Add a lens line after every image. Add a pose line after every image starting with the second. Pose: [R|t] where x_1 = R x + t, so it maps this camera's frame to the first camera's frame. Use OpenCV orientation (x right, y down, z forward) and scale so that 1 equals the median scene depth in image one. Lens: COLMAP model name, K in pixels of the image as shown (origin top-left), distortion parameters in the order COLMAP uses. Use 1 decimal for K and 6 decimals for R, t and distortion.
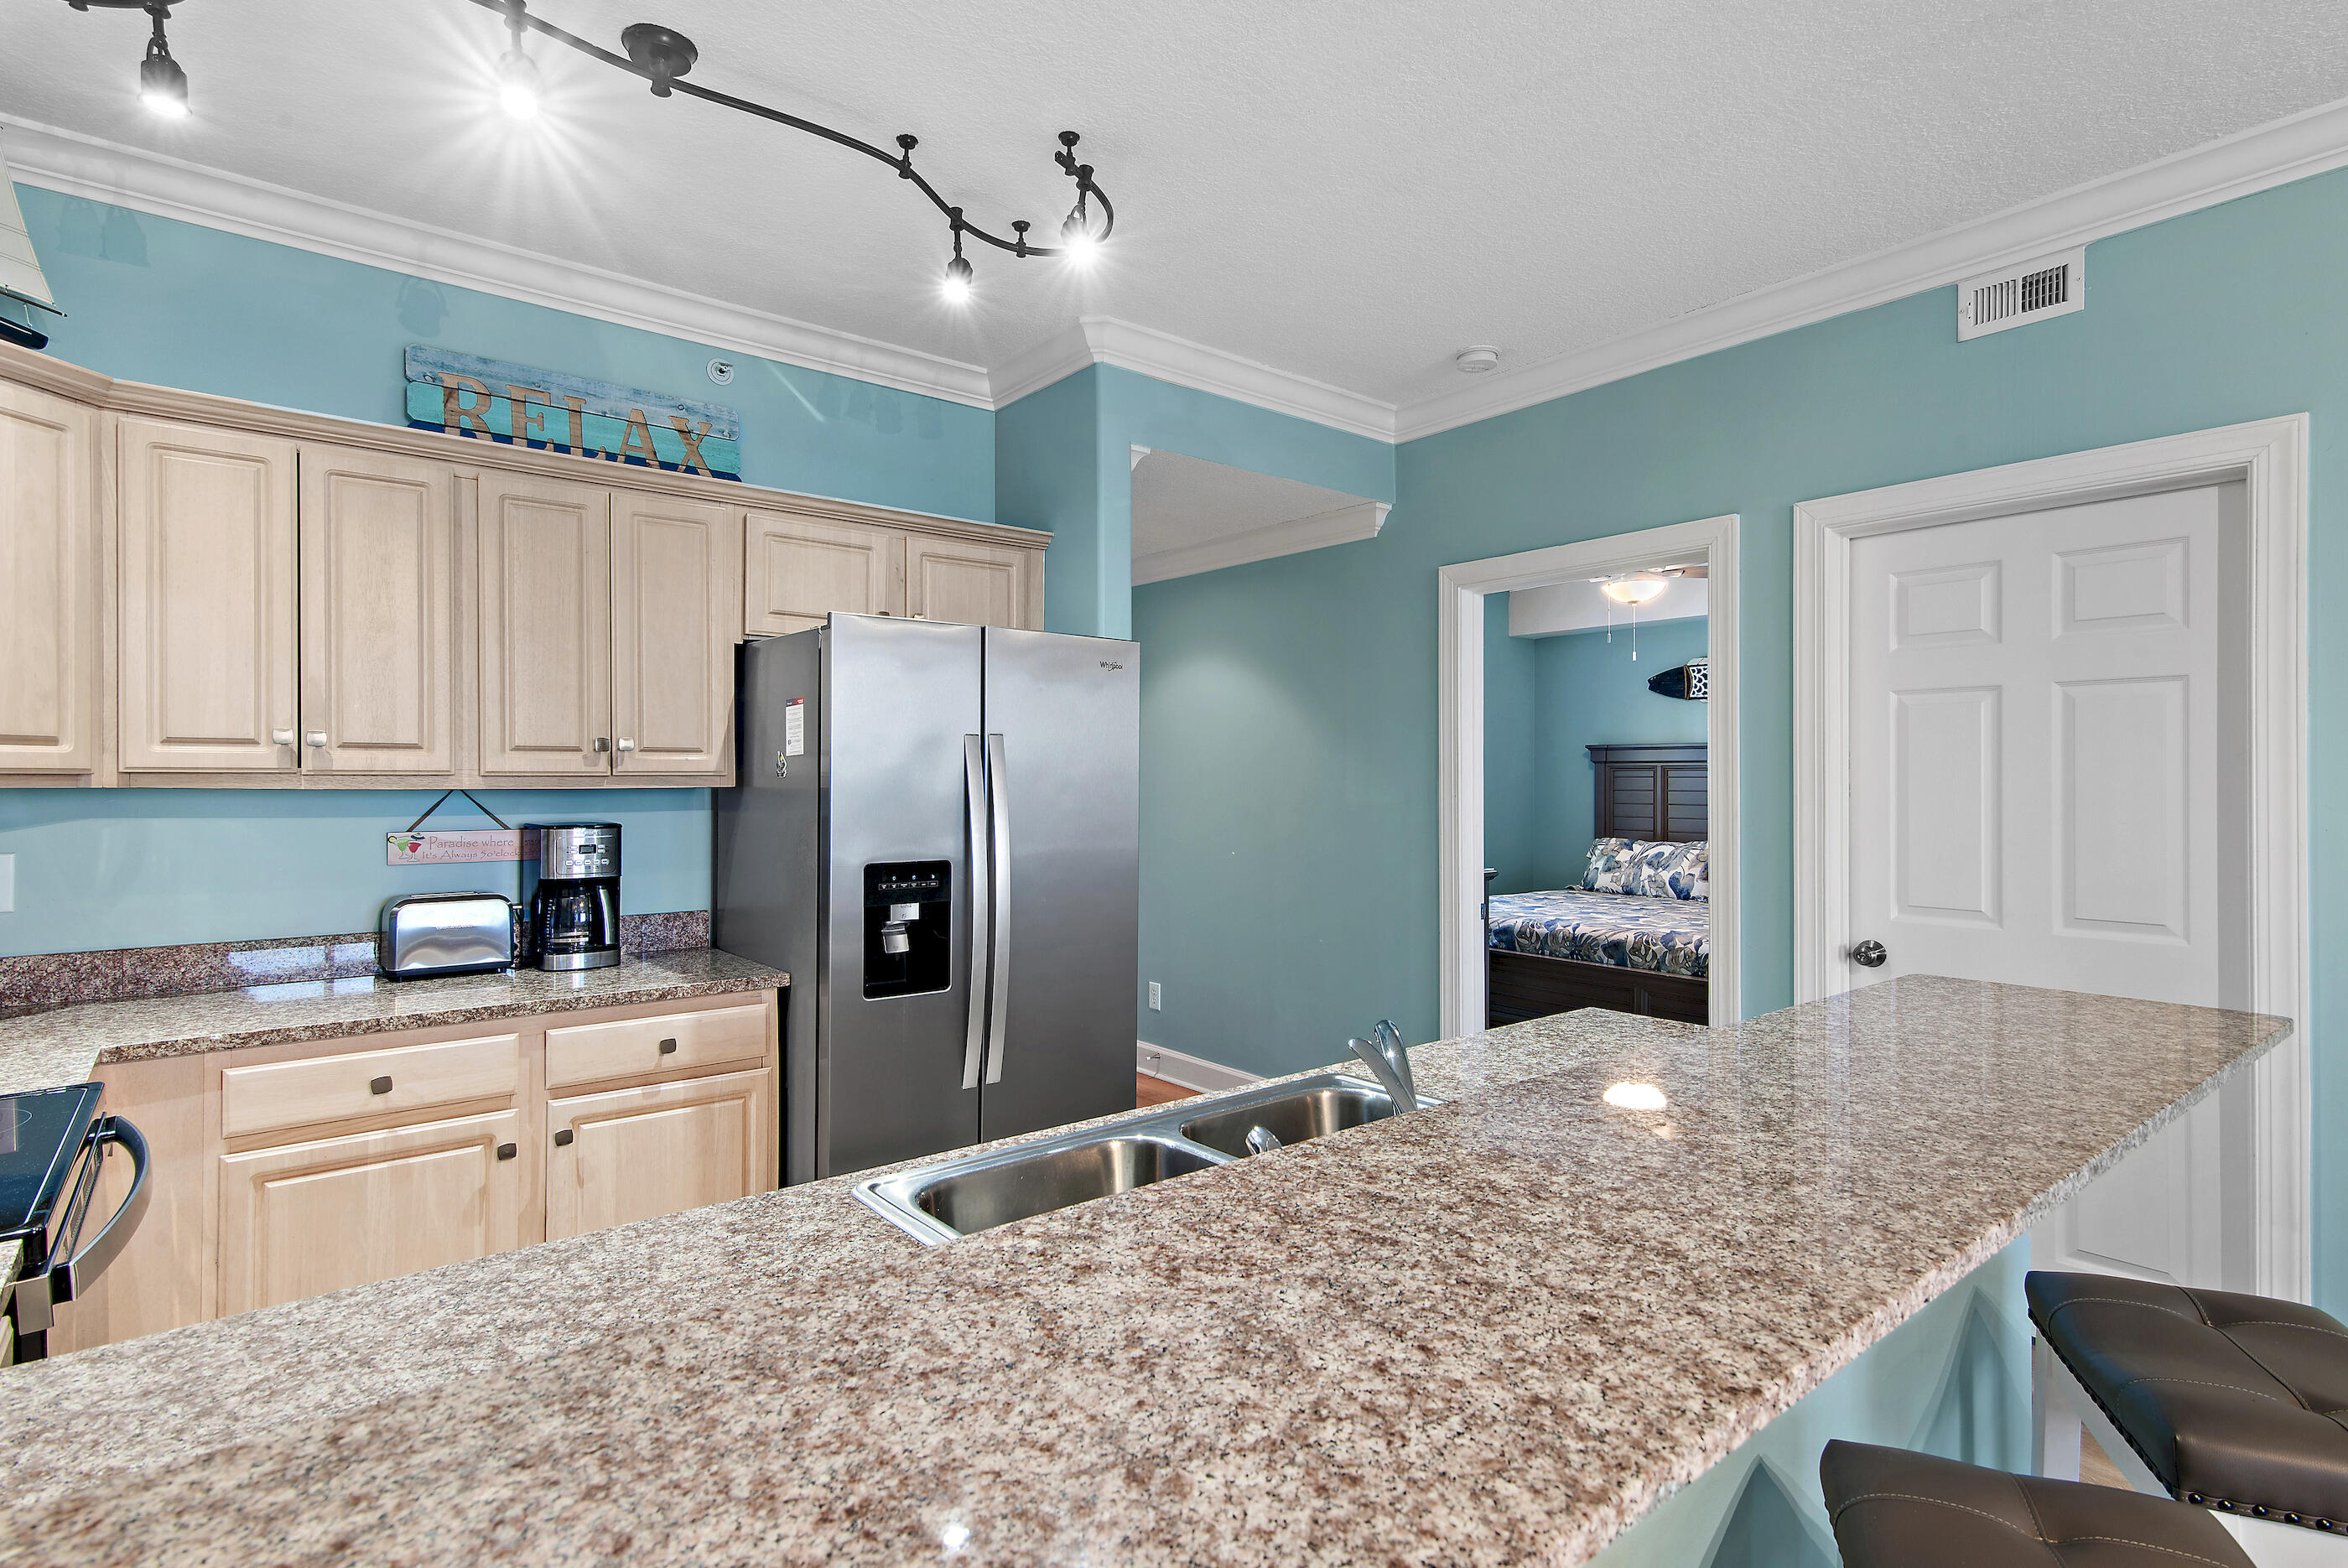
lens RADIAL K [[1152.7, 0, 1176.4], [0, 1152.7, 775.5], [0, 0, 1]] dist [0.001510, 0.000730]
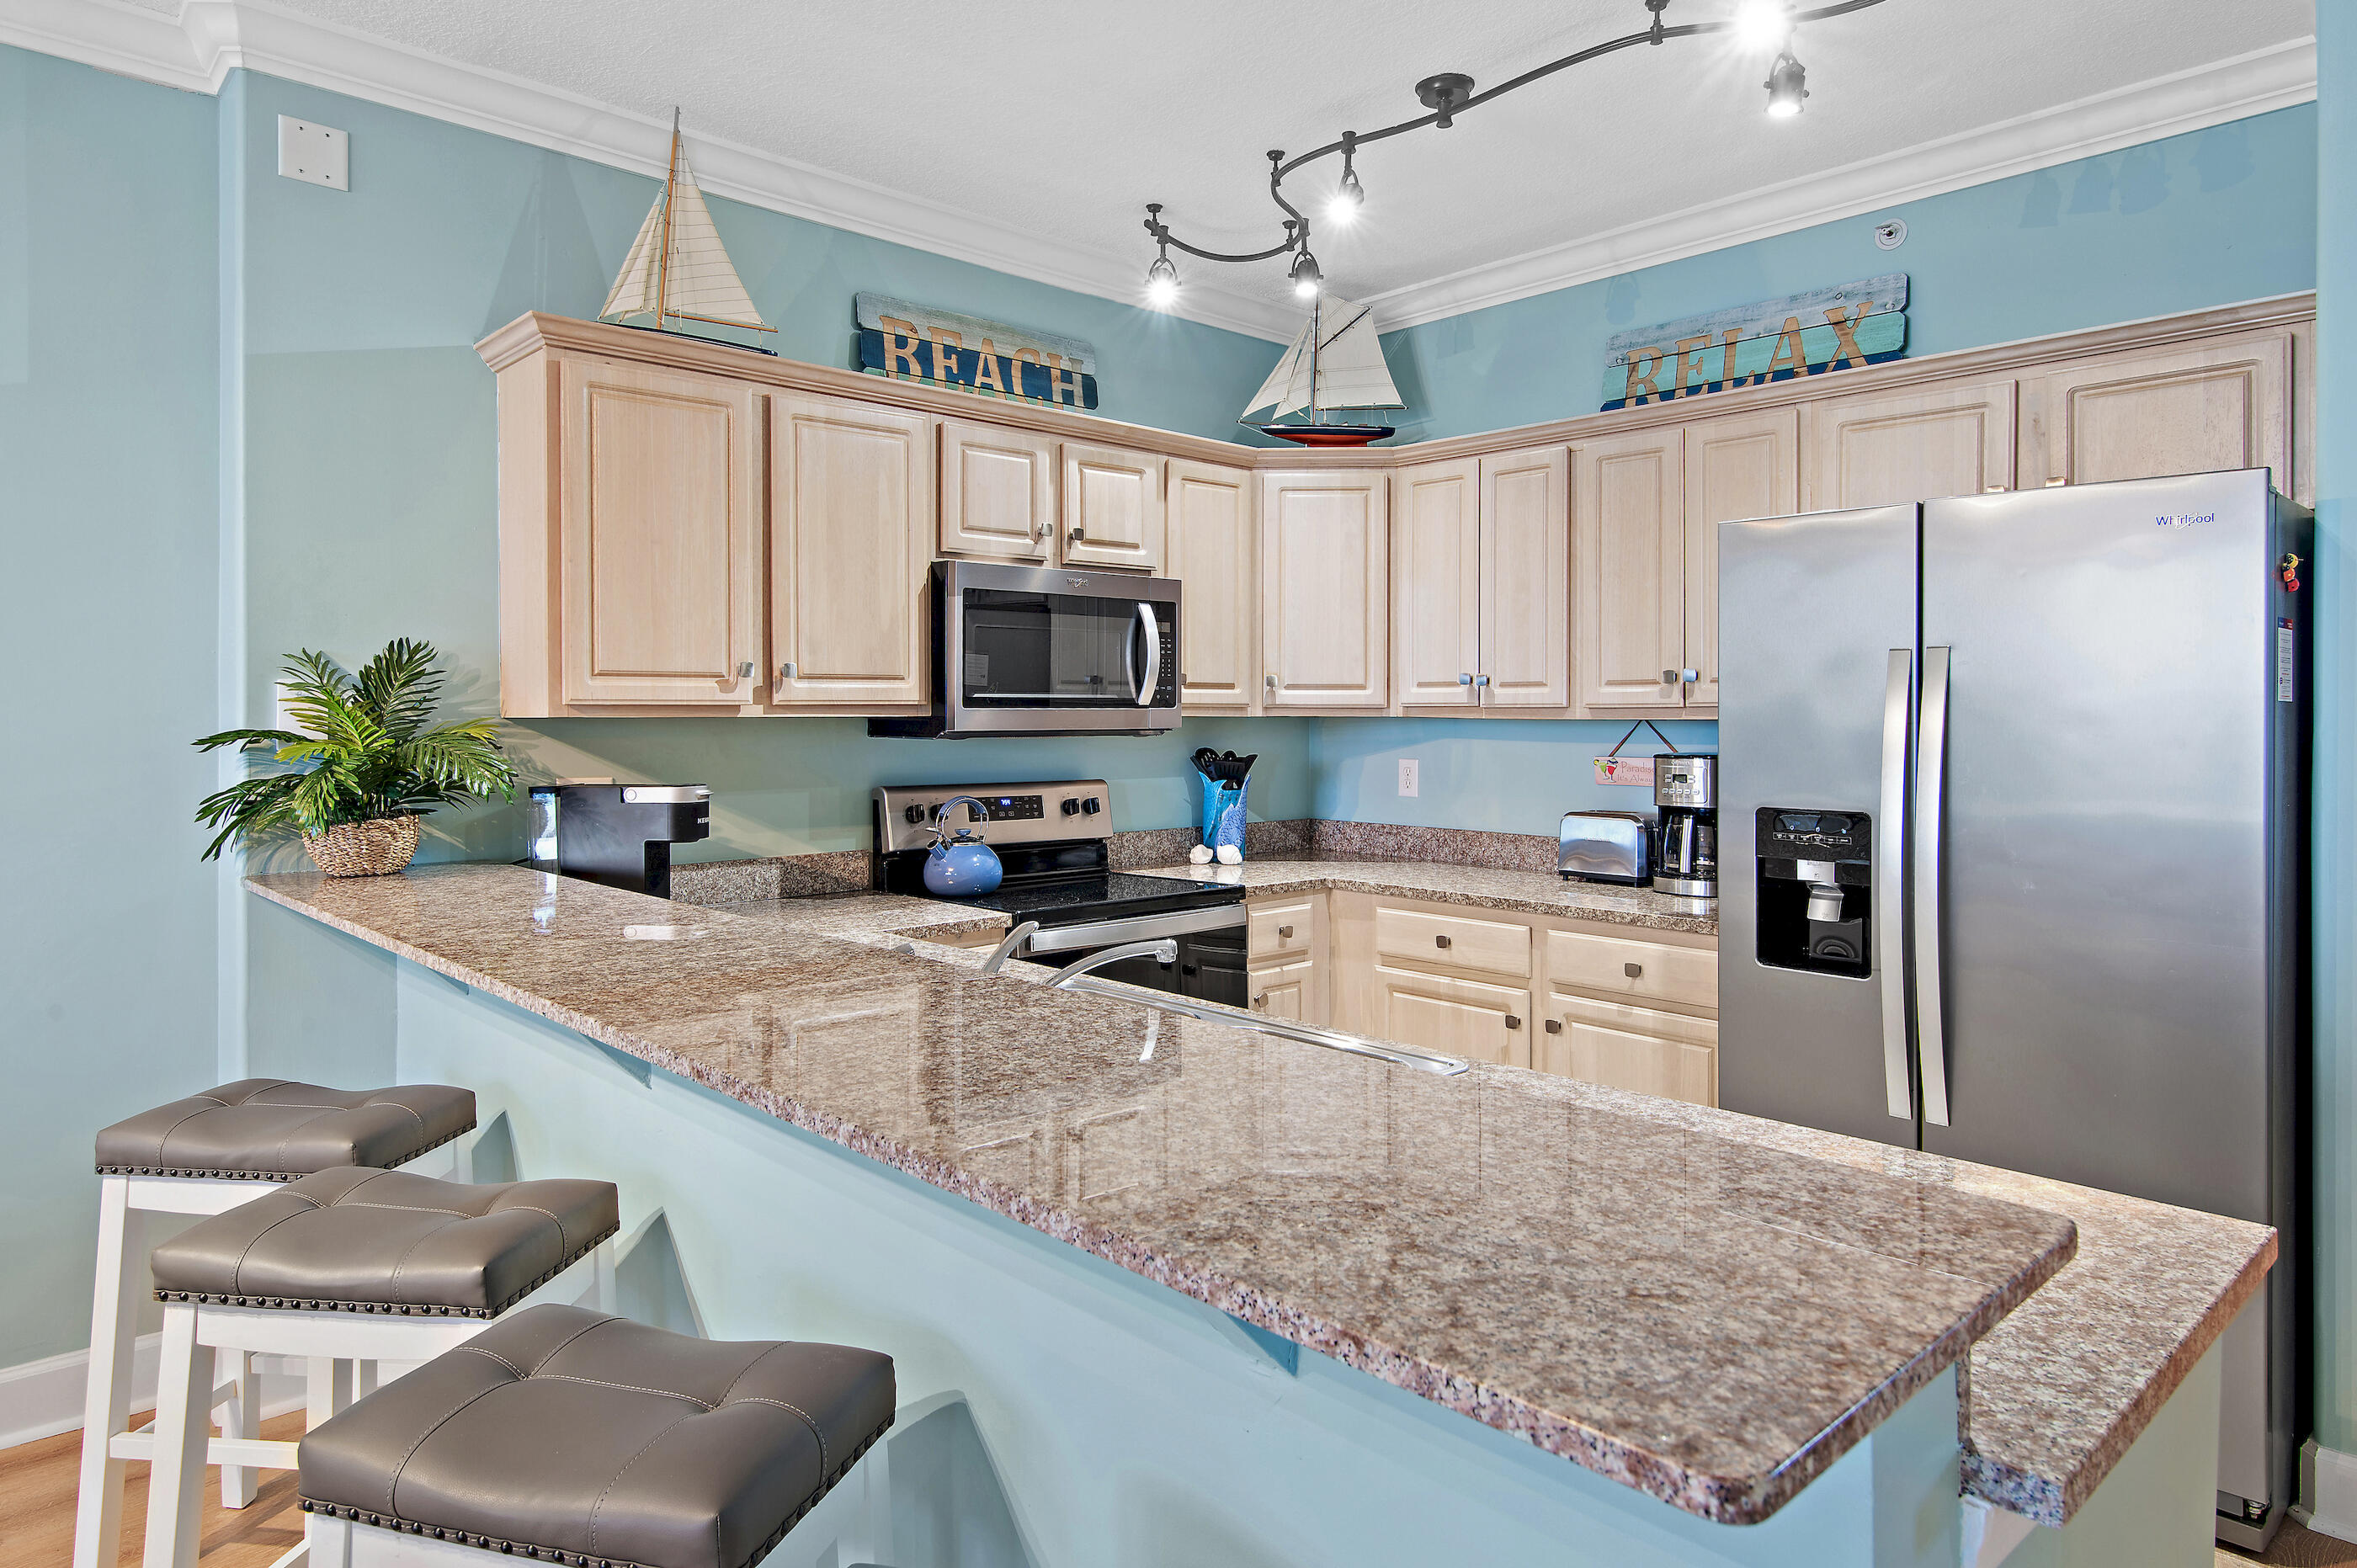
lens RADIAL K [[1403.7, 0, 1175.2], [0, 1403.7, 721.5], [0, 0, 1]] dist [-0.001596, 0.000841]
pose [[0.059776, 0.003111, -0.998207, 0.774671], [0.000748, 0.999995, 0.003161, 0.009353], [0.998212, -0.000935, 0.059773, 0.517175]]
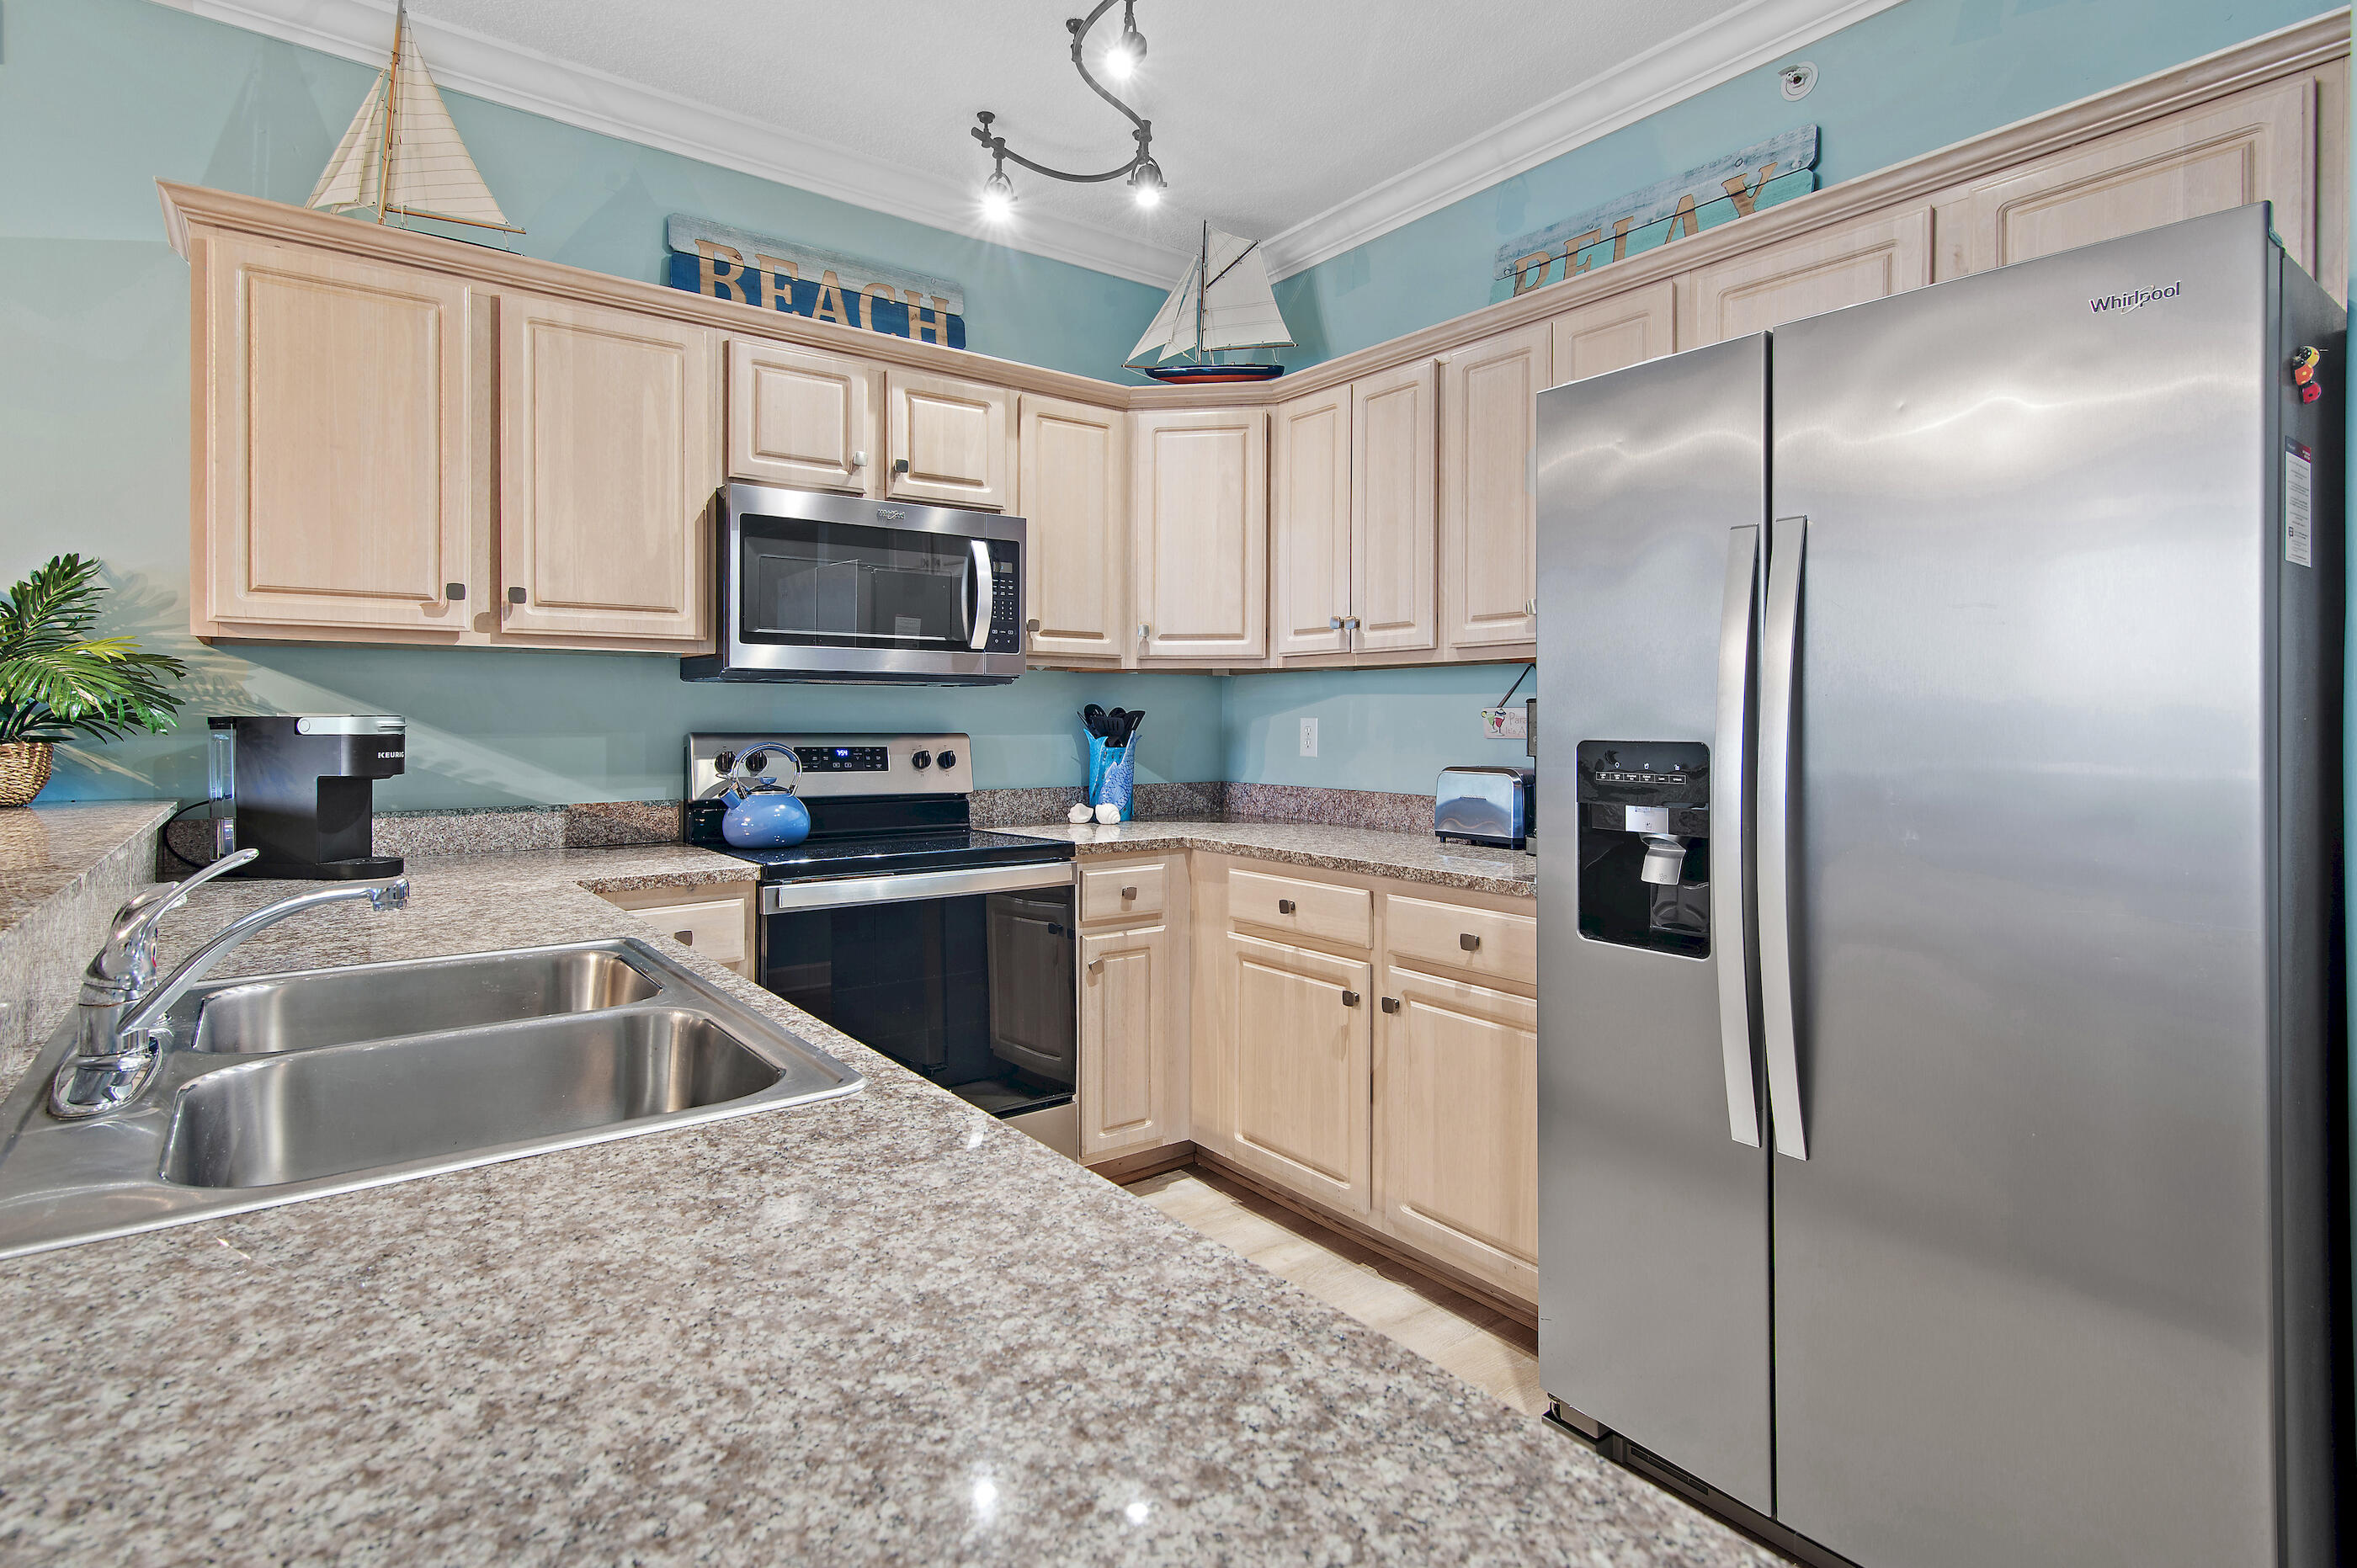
lens RADIAL K [[1173.8, 0, 1182.6], [0, 1173.8, 716.6], [0, 0, 1]] dist [0.012009, -0.000917]
pose [[-0.042344, -0.006634, -0.999081, 0.456400], [-0.000891, 0.999978, -0.006602, 0.069372], [0.999103, 0.000610, -0.042349, 0.816479]]
